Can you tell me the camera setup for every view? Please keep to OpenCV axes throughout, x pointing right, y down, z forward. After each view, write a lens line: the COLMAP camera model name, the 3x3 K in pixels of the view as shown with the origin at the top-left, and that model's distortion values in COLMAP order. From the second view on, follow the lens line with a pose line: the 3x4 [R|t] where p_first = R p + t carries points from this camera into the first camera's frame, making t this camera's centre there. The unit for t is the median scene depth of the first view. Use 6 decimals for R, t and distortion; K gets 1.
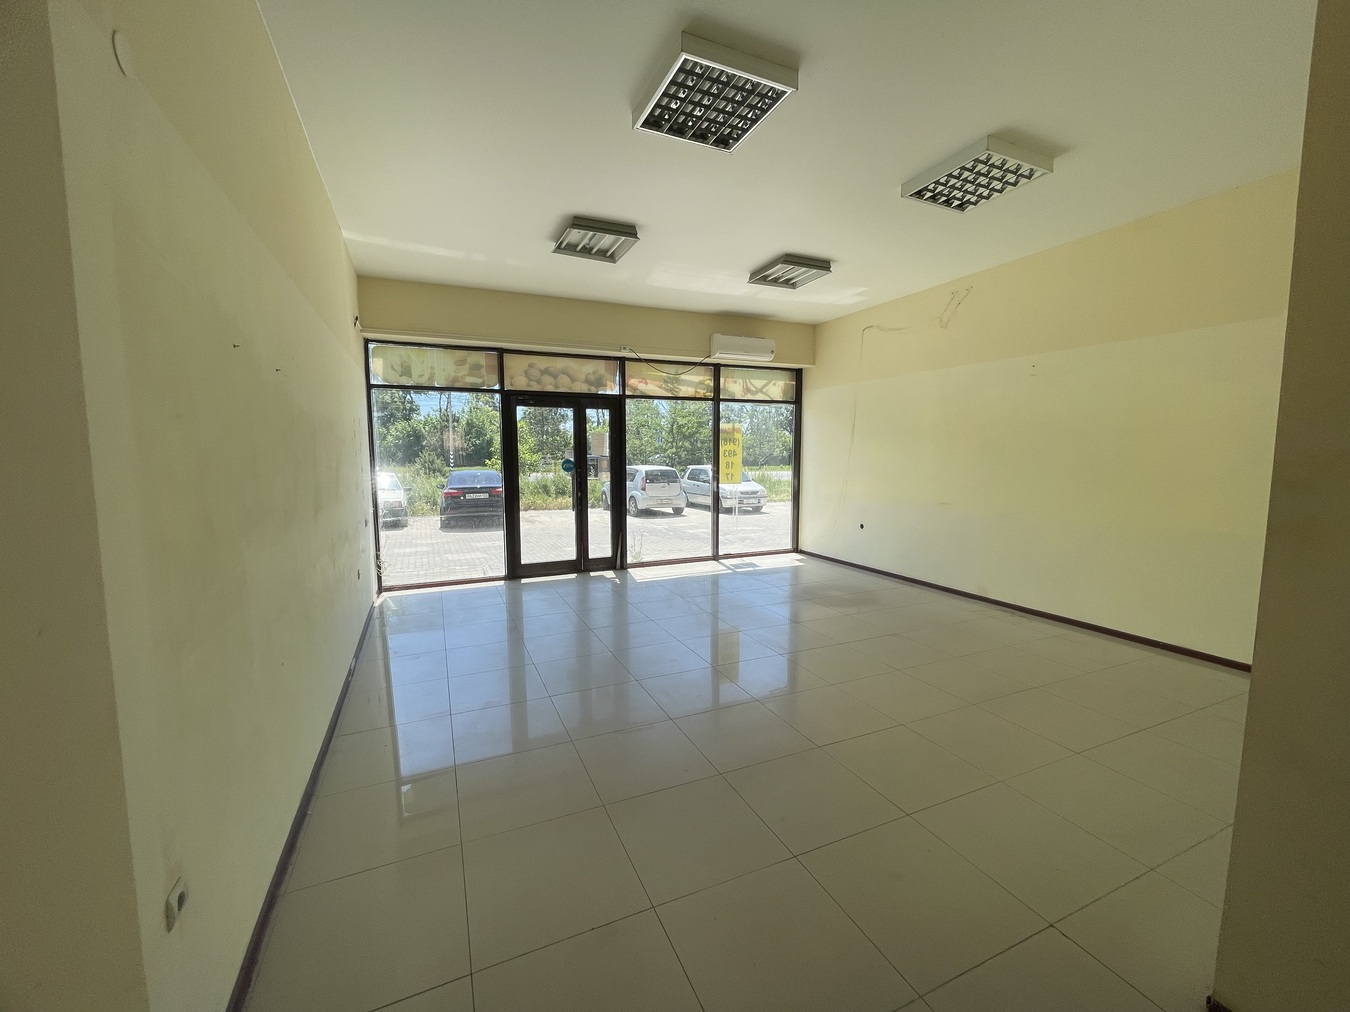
lens RADIAL K [[543.8, 0, 668.8], [0, 543.8, 506.6], [0, 0, 1]] dist [0.001097, -0.000551]
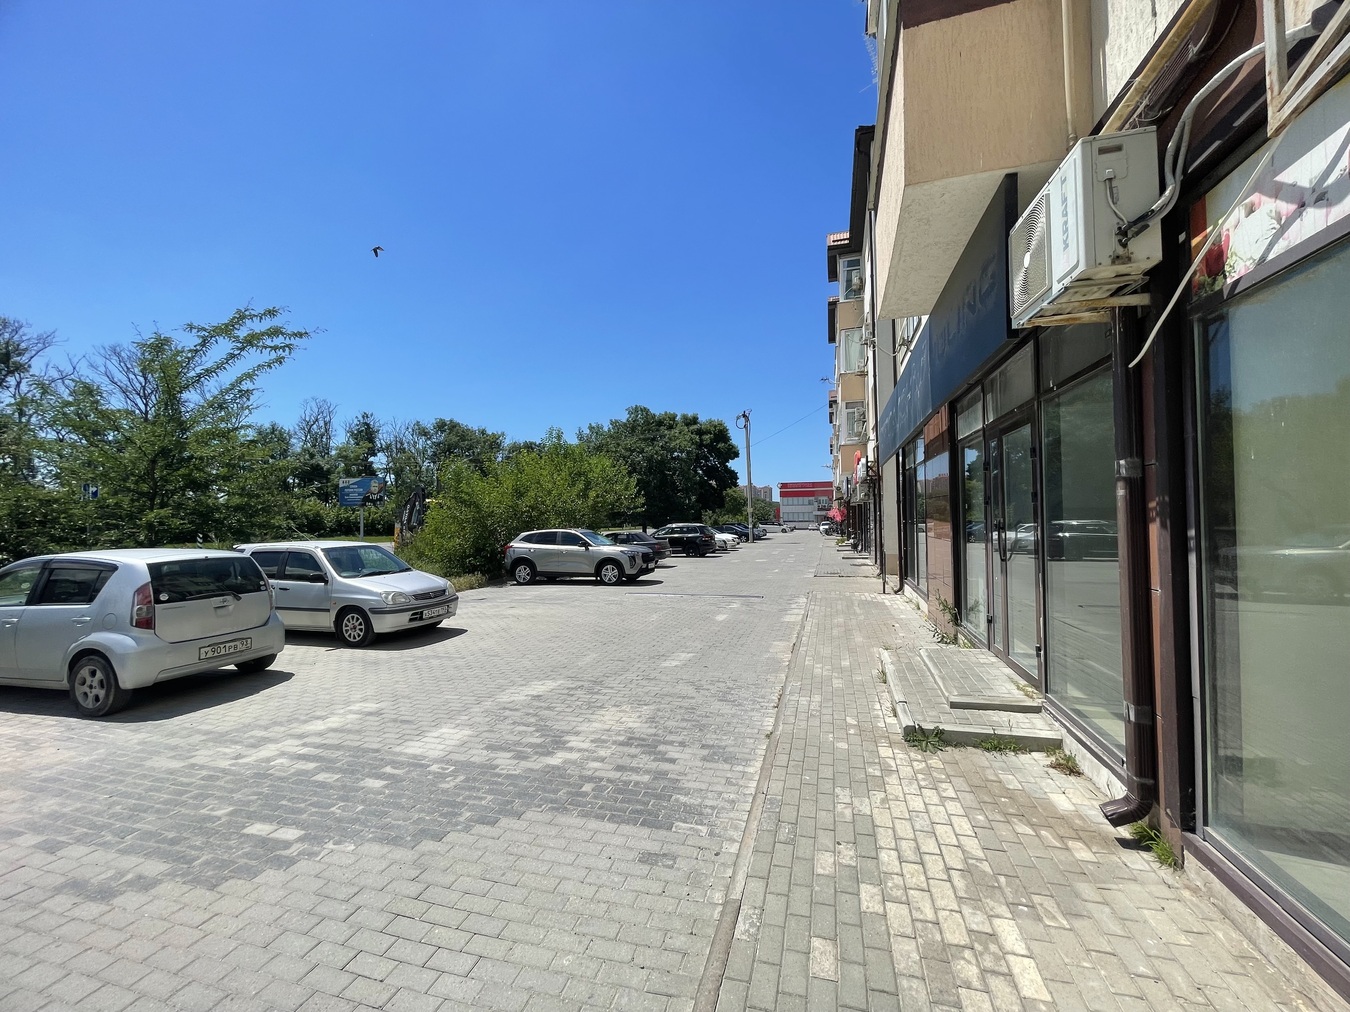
lens RADIAL K [[543.8, 0, 668.8], [0, 543.8, 506.6], [0, 0, 1]] dist [0.001097, -0.000551]
pose [[0.645705, 0.003939, 0.763577, -0.200975], [0.090836, 0.992490, -0.081934, -0.099816], [-0.758165, 0.122266, 0.640498, 1.181317]]
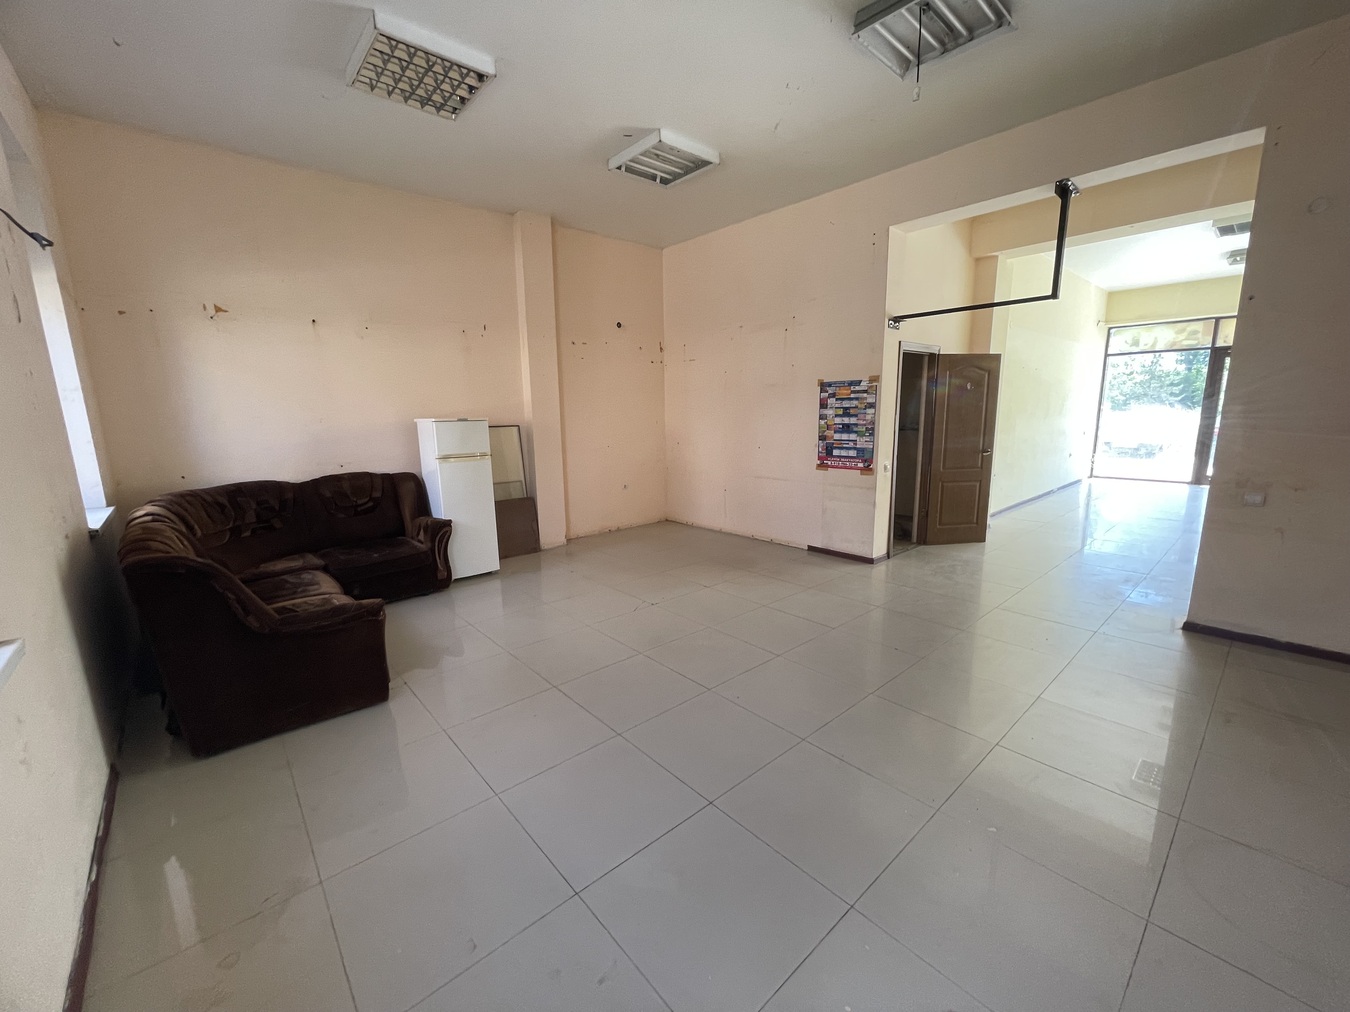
lens RADIAL K [[545.5, 0, 665.5], [0, 545.5, 504.7], [0, 0, 1]] dist [-0.001213, -0.000351]
pose [[0.298724, 0.165469, -0.939885, 0.585950], [-0.078040, 0.985791, 0.148747, 0.076912], [0.951144, 0.028914, 0.307392, -0.676031]]
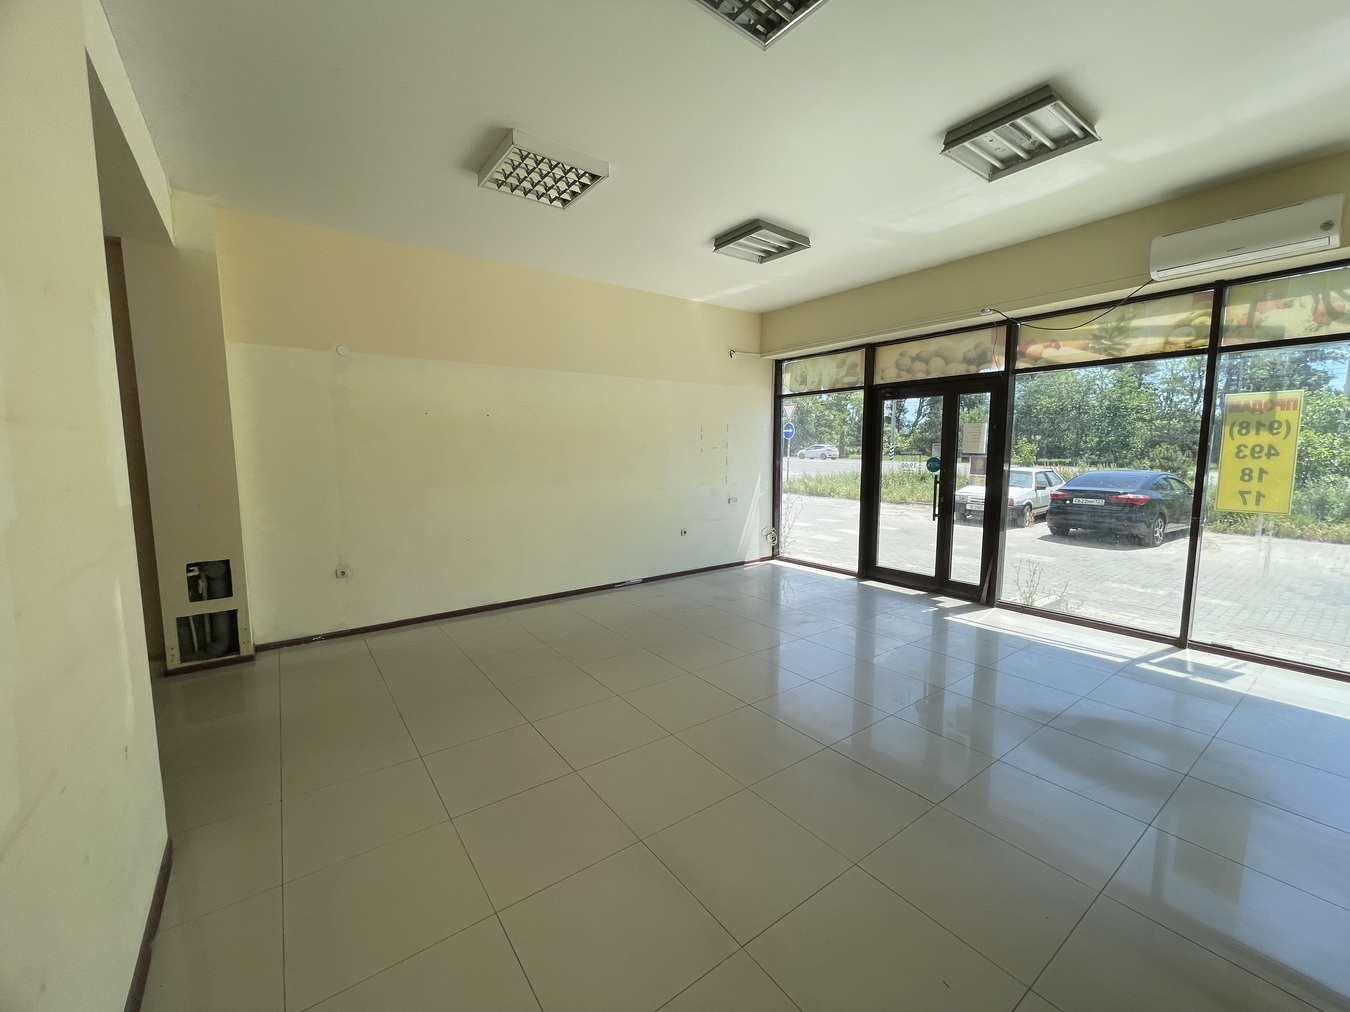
lens RADIAL K [[543.8, 0, 668.8], [0, 543.8, 506.6], [0, 0, 1]] dist [0.001097, -0.000551]
pose [[0.215284, 0.106329, -0.970746, 0.536115], [-0.093560, 0.991728, 0.087878, -0.044634], [0.972059, 0.071904, 0.223451, 0.397616]]
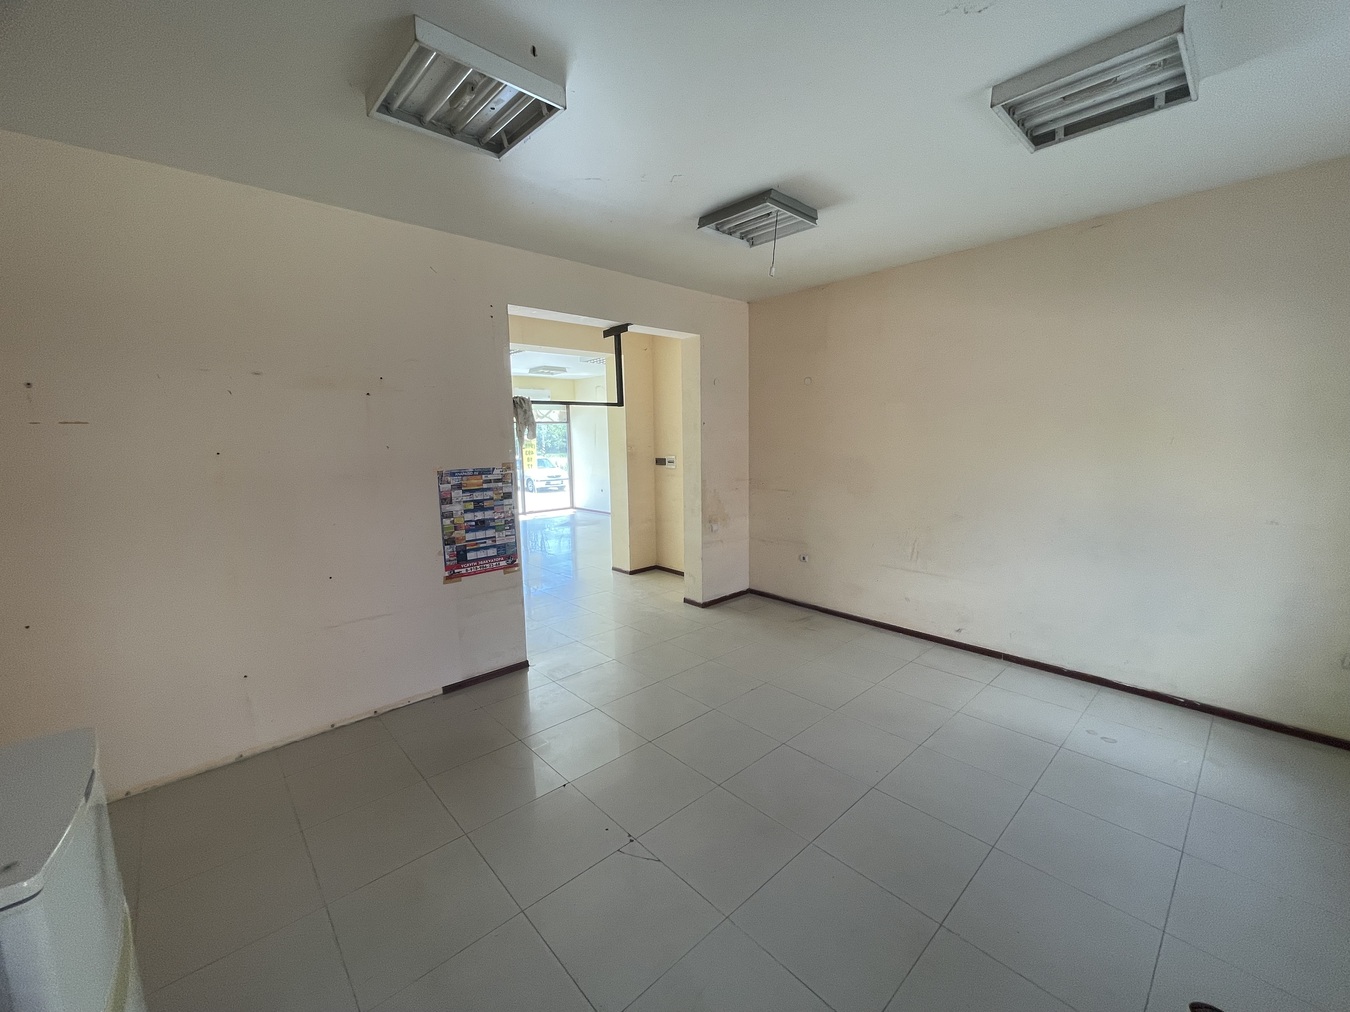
lens RADIAL K [[543.8, 0, 668.8], [0, 543.8, 506.6], [0, 0, 1]] dist [0.001097, -0.000551]
pose [[0.948331, -0.054524, 0.312564, -0.018162], [0.045851, 0.998334, 0.035039, 0.035337], [-0.313953, -0.018897, 0.949250, -0.855599]]
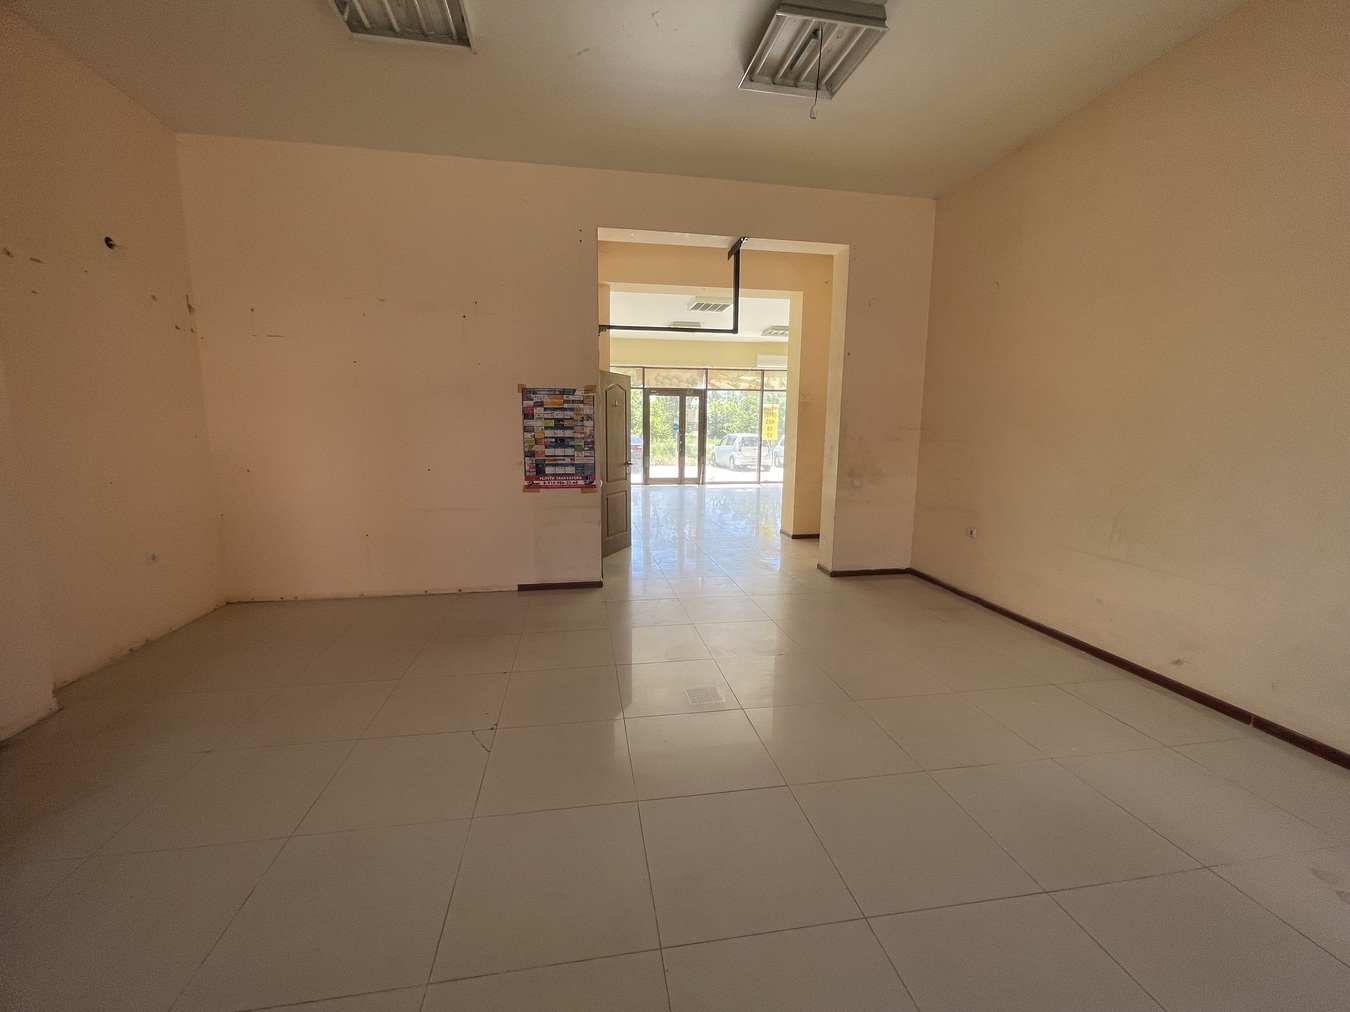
lens RADIAL K [[543.8, 0, 668.8], [0, 543.8, 506.6], [0, 0, 1]] dist [0.001097, -0.000551]
pose [[0.970030, 0.045362, -0.238715, 0.244656], [-0.034665, 0.998206, 0.048822, 0.104880], [0.240501, -0.039084, 0.969862, -0.814178]]
